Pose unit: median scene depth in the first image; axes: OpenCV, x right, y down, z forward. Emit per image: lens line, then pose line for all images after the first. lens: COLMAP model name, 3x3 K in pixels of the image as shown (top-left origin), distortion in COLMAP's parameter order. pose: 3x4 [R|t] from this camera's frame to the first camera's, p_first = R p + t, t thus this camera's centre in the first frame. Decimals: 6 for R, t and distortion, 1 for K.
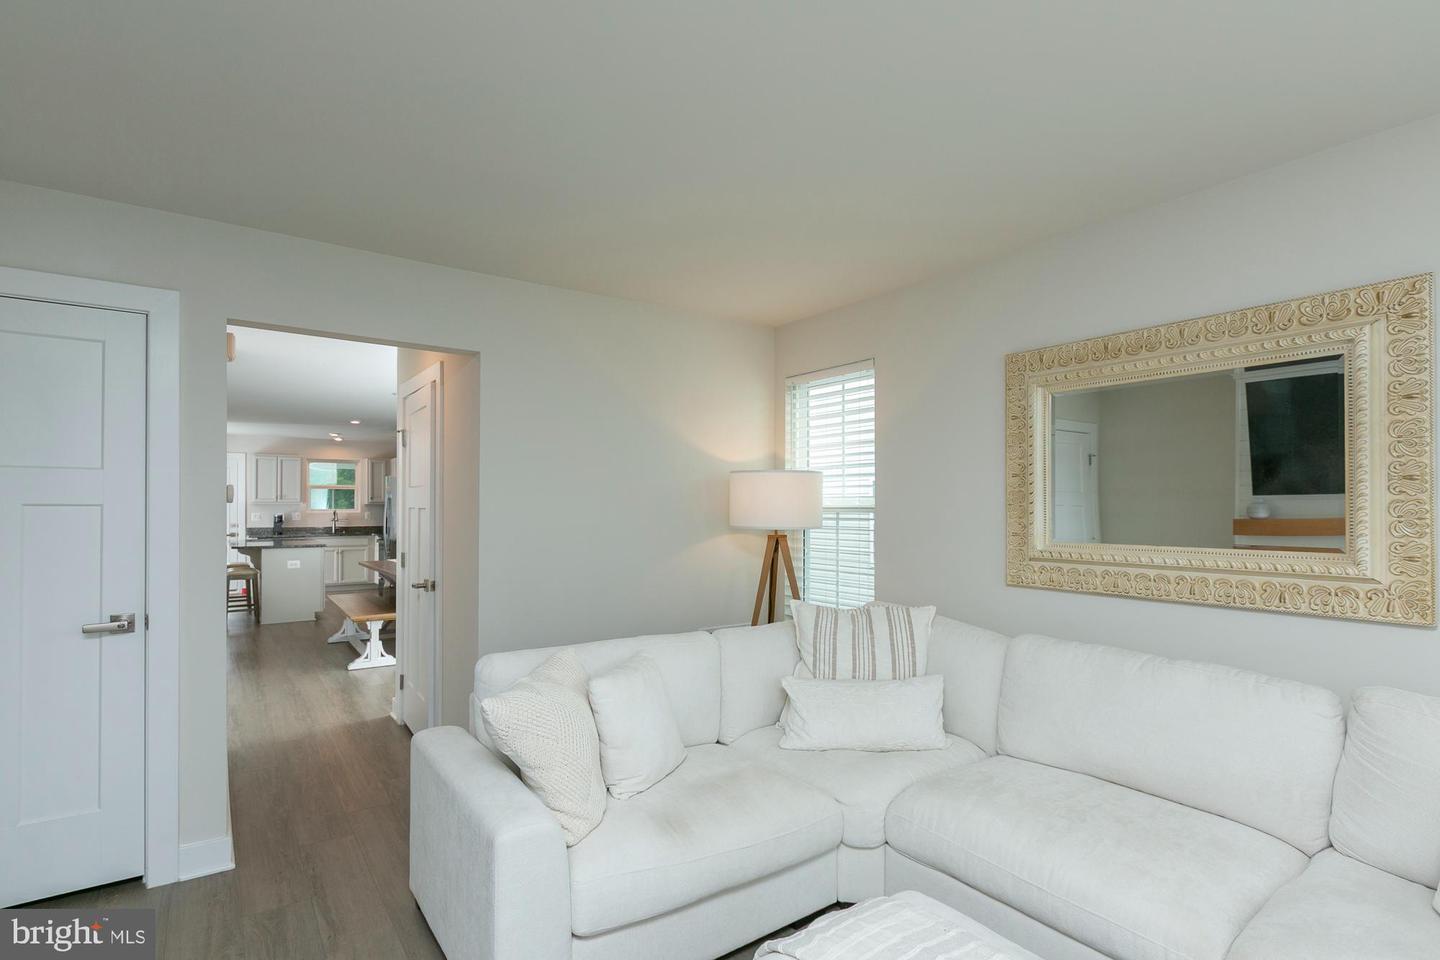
lens RADIAL K [[705.4, 0, 735.8], [0, 705.4, 499.3], [0, 0, 1]] dist [-0.001331, 0.000867]
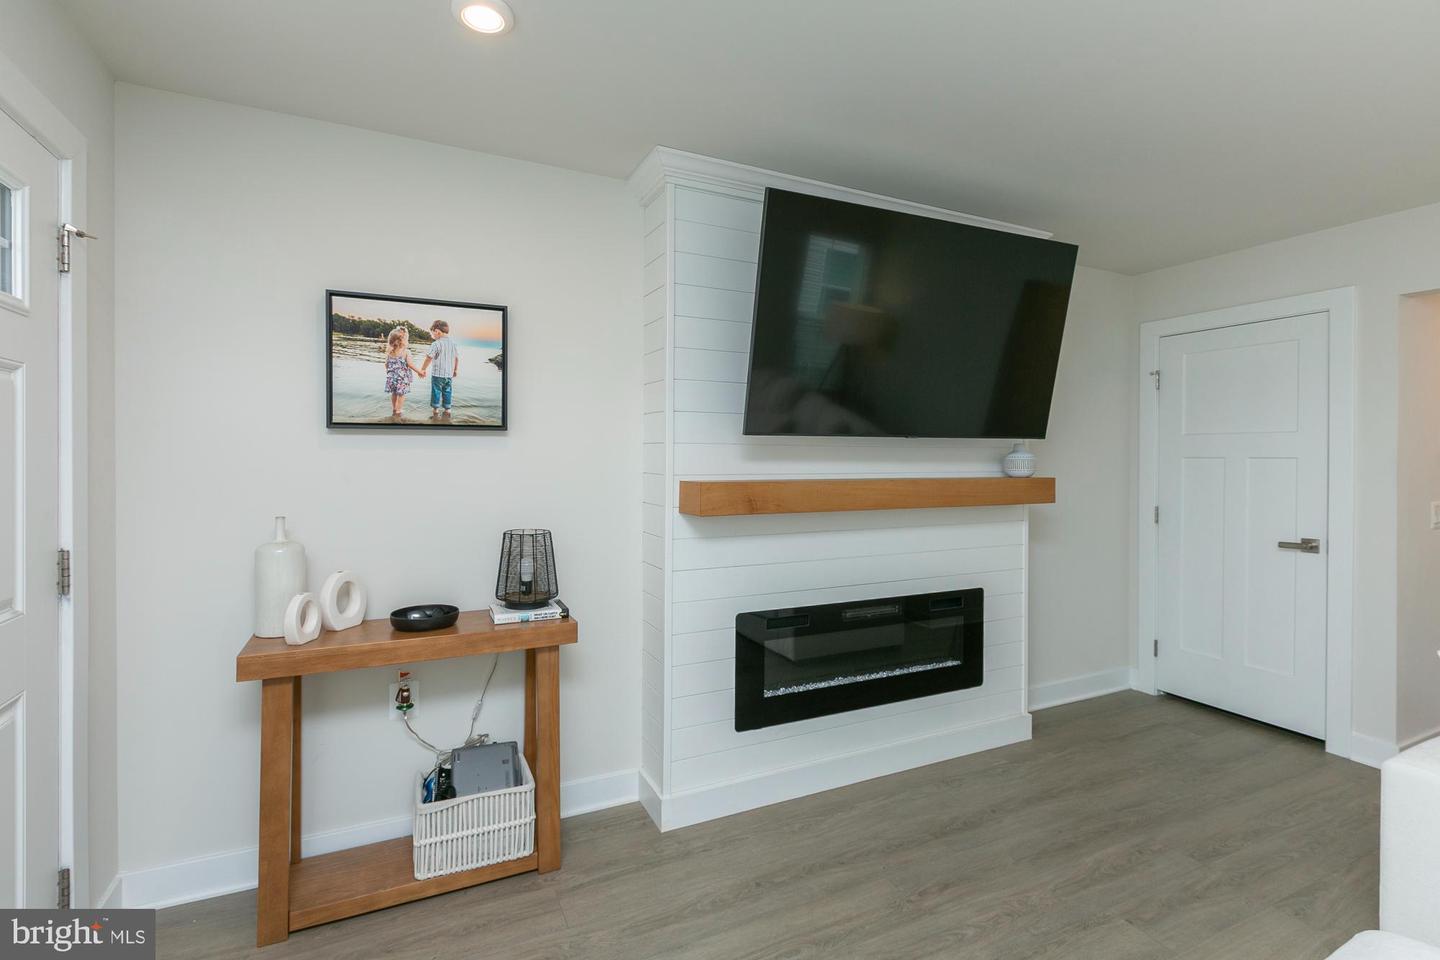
lens RADIAL K [[662.2, 0, 716.2], [0, 662.2, 459.1], [0, 0, 1]] dist [-0.001899, 0.000132]
pose [[-0.184351, 0.003752, -0.982853, 0.498021], [0.006529, 0.999975, 0.002593, 0.002487], [0.982839, -0.005939, -0.184371, 0.107856]]
